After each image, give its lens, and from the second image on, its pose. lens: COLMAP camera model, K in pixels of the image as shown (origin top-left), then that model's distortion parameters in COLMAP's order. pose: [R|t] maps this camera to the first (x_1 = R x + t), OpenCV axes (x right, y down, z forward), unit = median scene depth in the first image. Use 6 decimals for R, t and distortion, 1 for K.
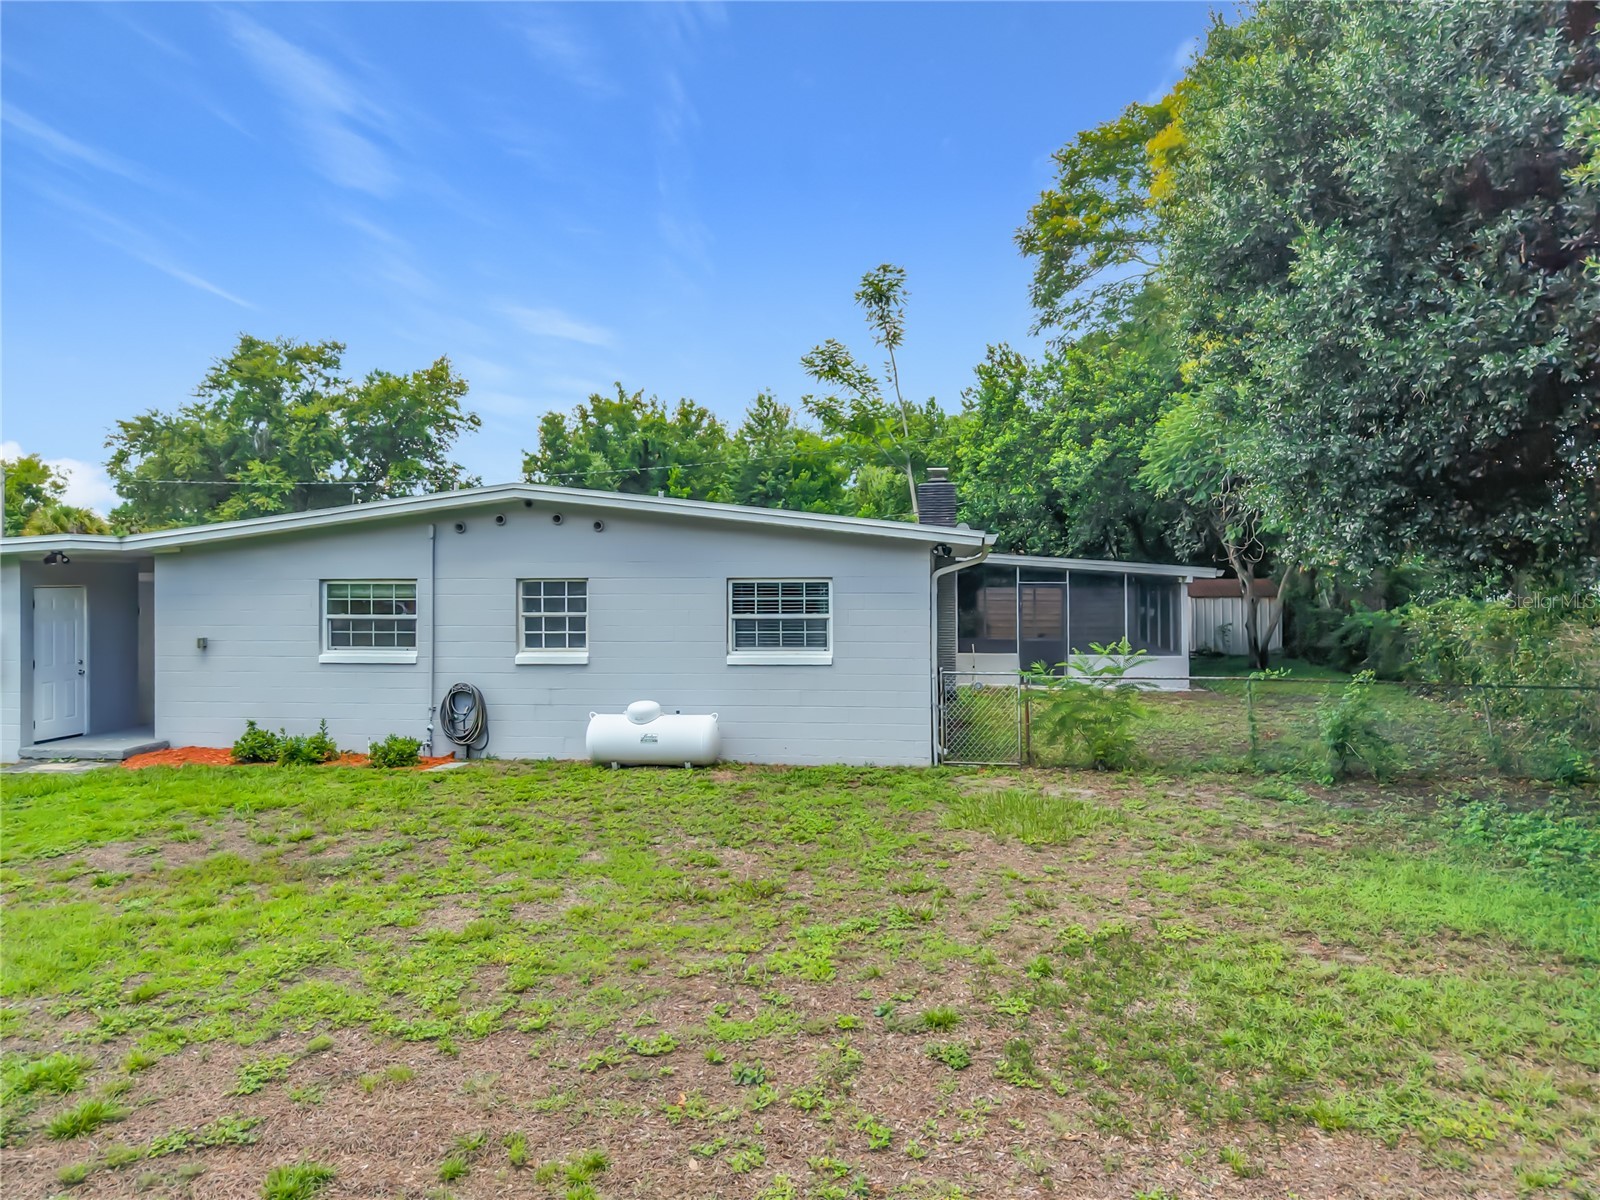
lens RADIAL K [[1090.1, 0, 792.0], [0, 1090.1, 604.2], [0, 0, 1]] dist [0.053521, -0.034147]
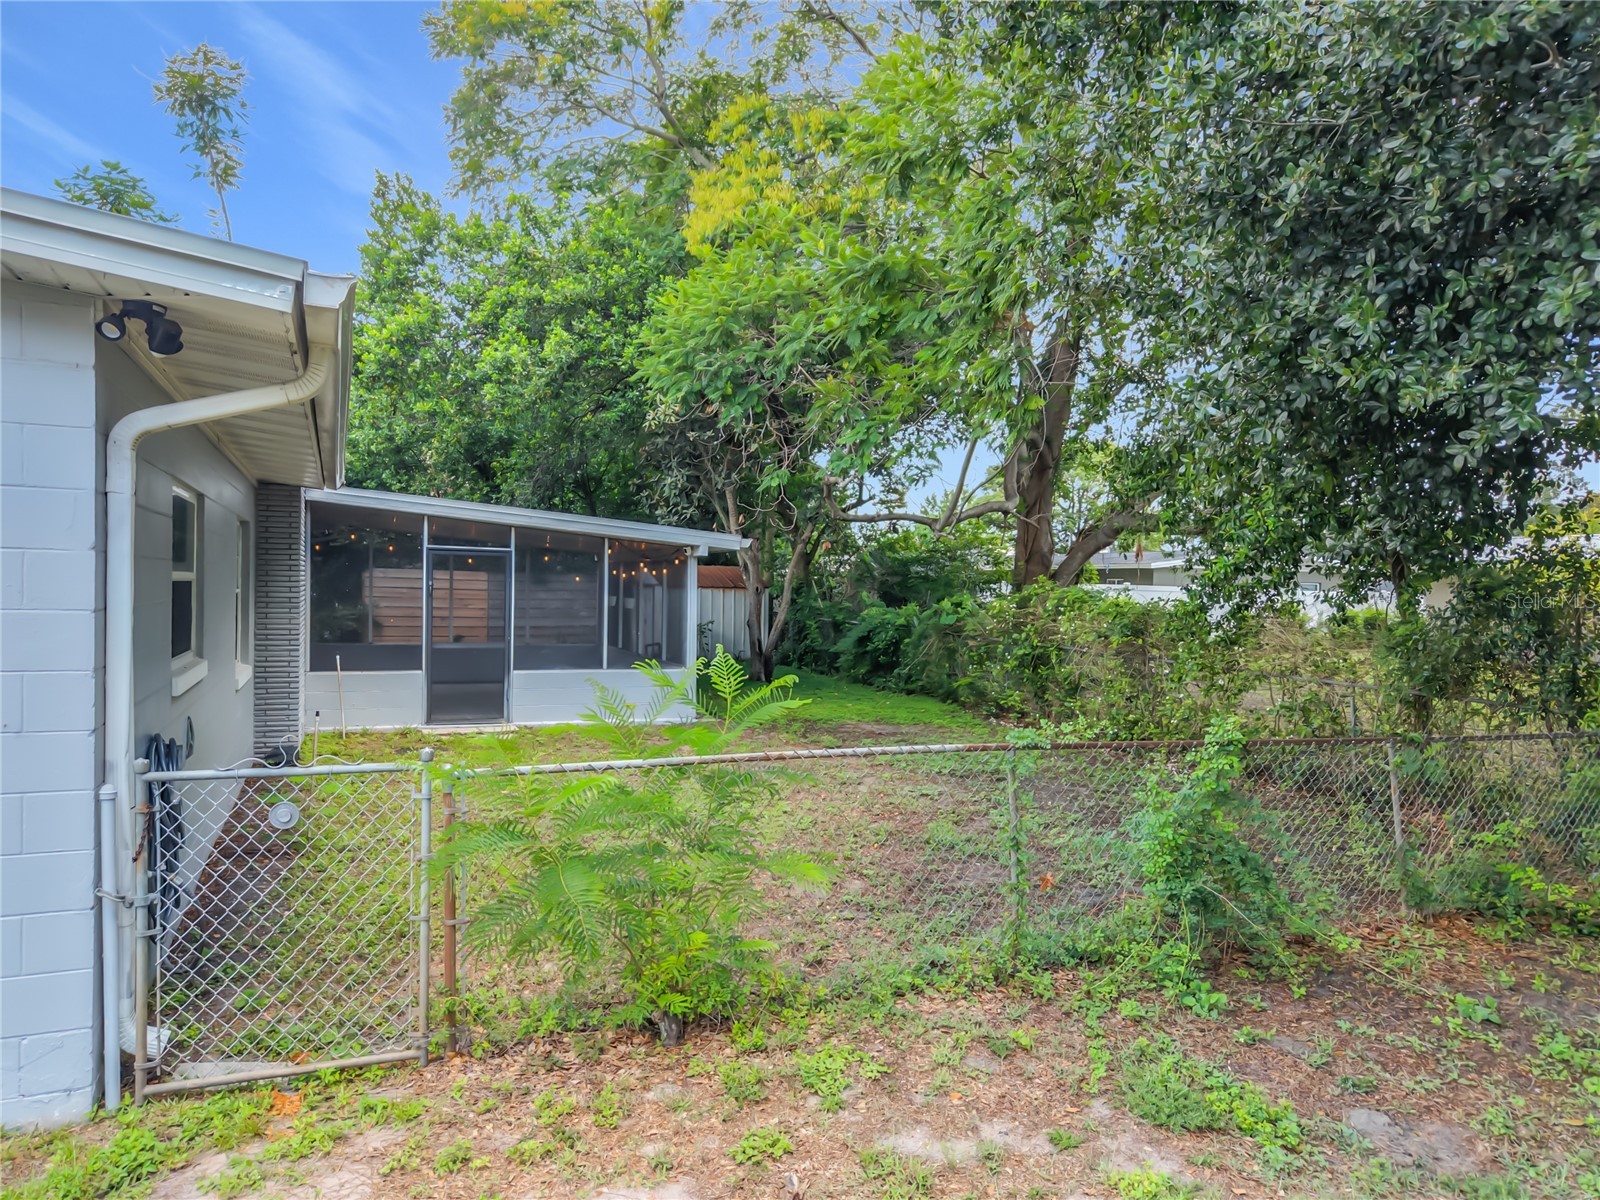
lens RADIAL K [[1090.1, 0, 792.0], [0, 1090.1, 604.2], [0, 0, 1]] dist [0.053521, -0.034147]
pose [[0.864324, 0.012219, 0.502786, 0.078379], [-0.010769, 0.999925, -0.005788, 0.010743], [-0.502820, -0.000412, 0.864391, 0.377789]]
